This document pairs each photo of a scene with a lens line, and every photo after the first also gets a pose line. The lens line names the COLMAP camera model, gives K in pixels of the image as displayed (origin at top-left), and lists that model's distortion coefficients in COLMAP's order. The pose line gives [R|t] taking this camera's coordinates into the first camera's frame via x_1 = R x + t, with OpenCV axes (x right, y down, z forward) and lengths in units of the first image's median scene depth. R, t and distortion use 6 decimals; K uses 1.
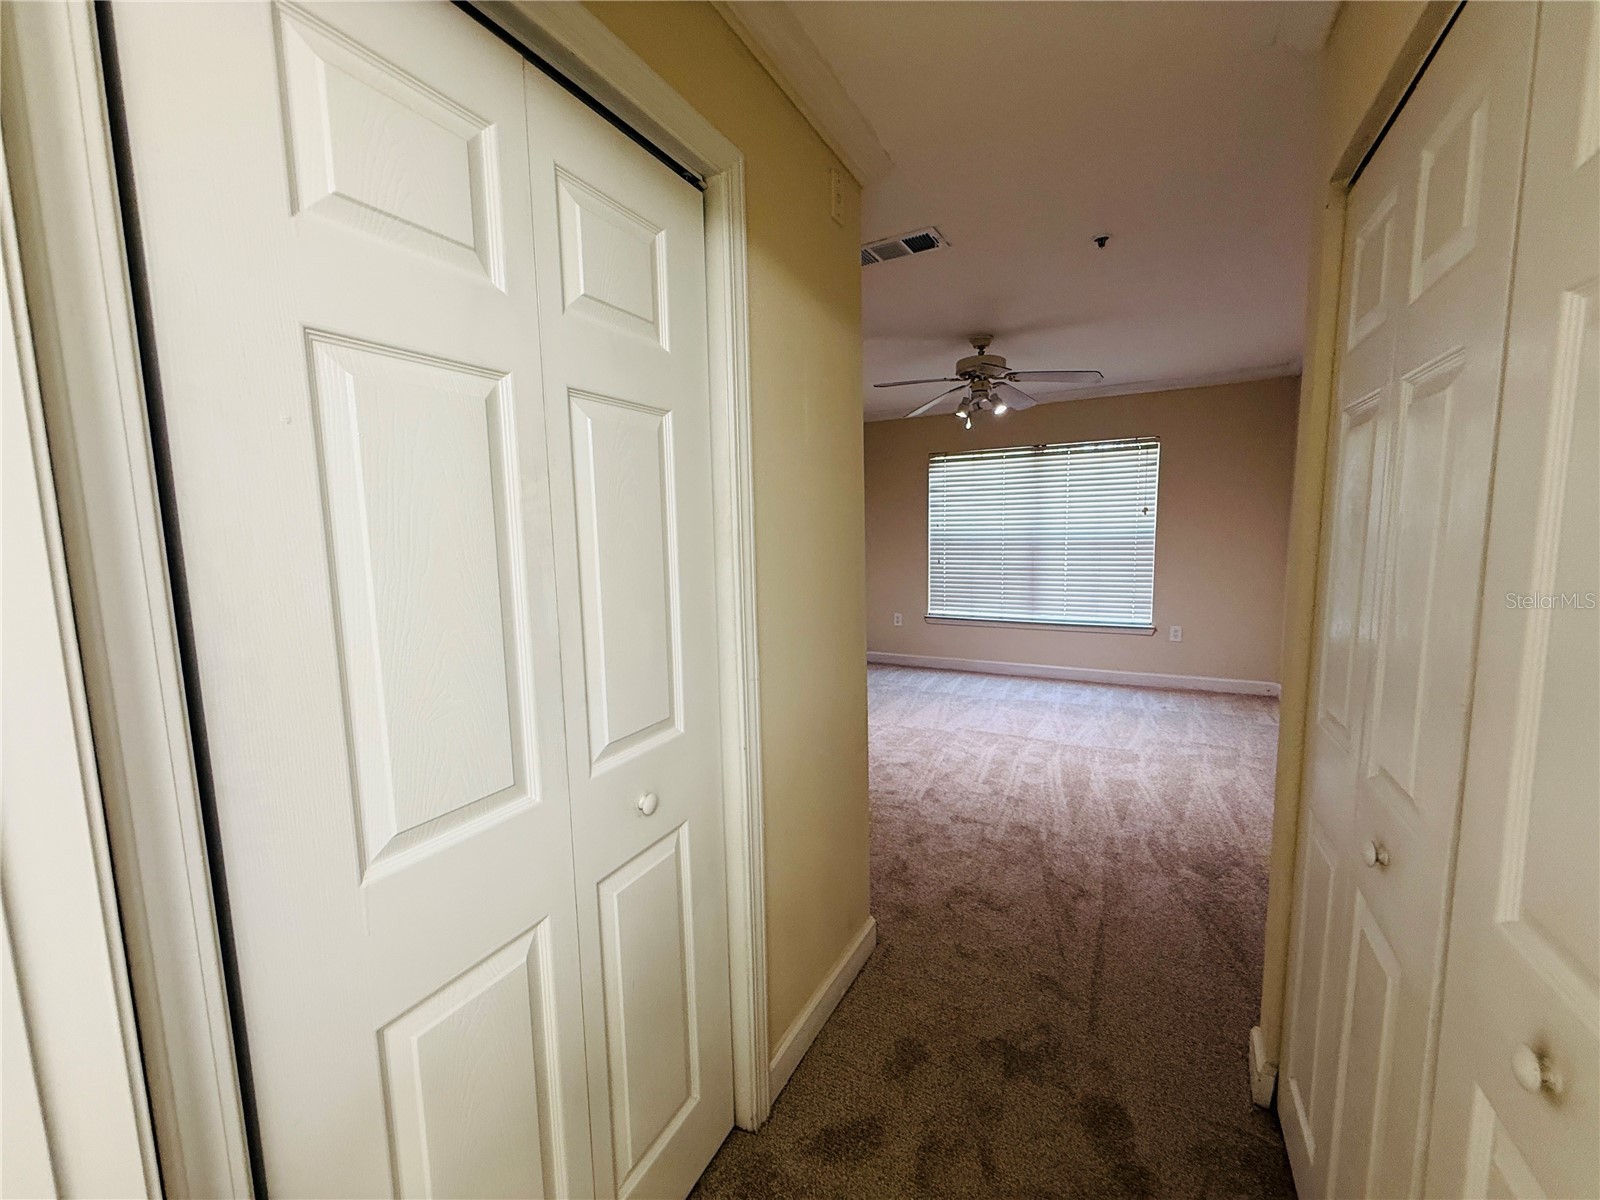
lens RADIAL K [[636.6, 0, 795.3], [0, 636.6, 601.9], [0, 0, 1]] dist [-0.001307, 0.000038]
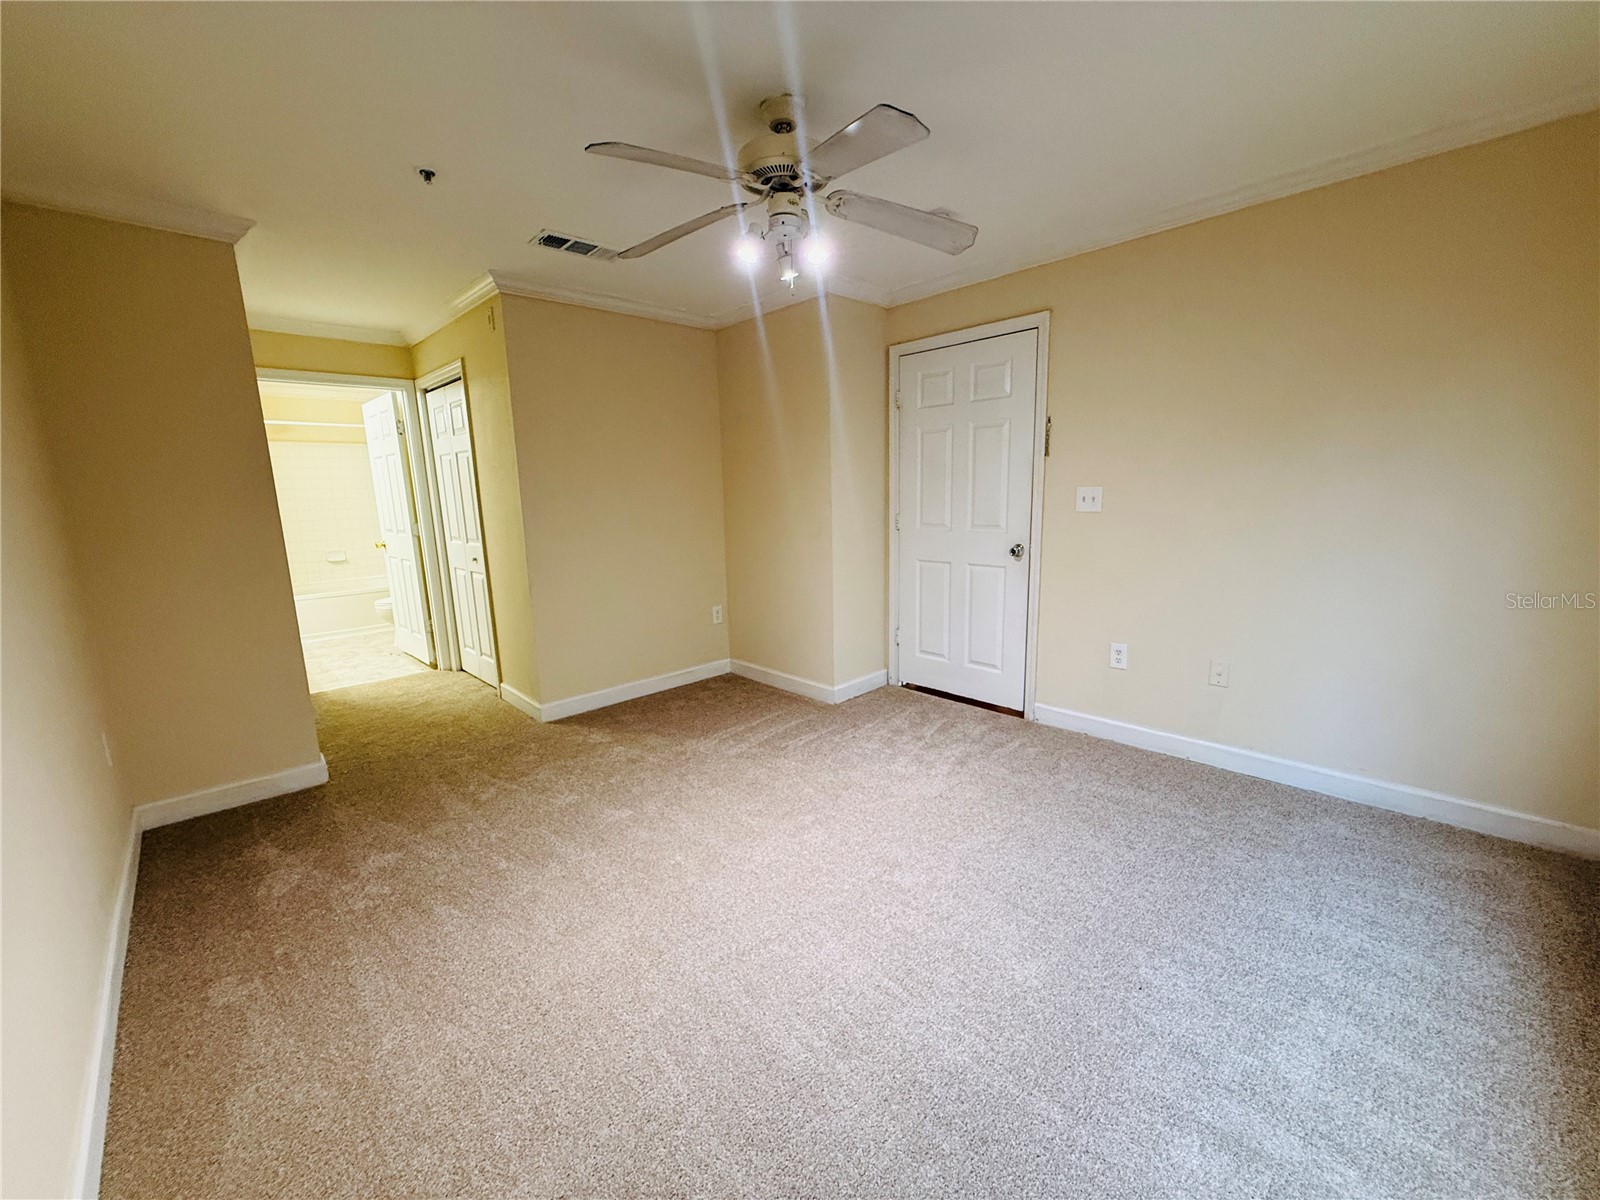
lens RADIAL K [[636.6, 0, 795.3], [0, 636.6, 601.9], [0, 0, 1]] dist [-0.001307, 0.000038]
pose [[-0.307054, 0.196401, -0.931206, 0.630623], [-0.078664, 0.969888, 0.230498, -0.103620], [0.948436, 0.144027, -0.282358, 0.895815]]
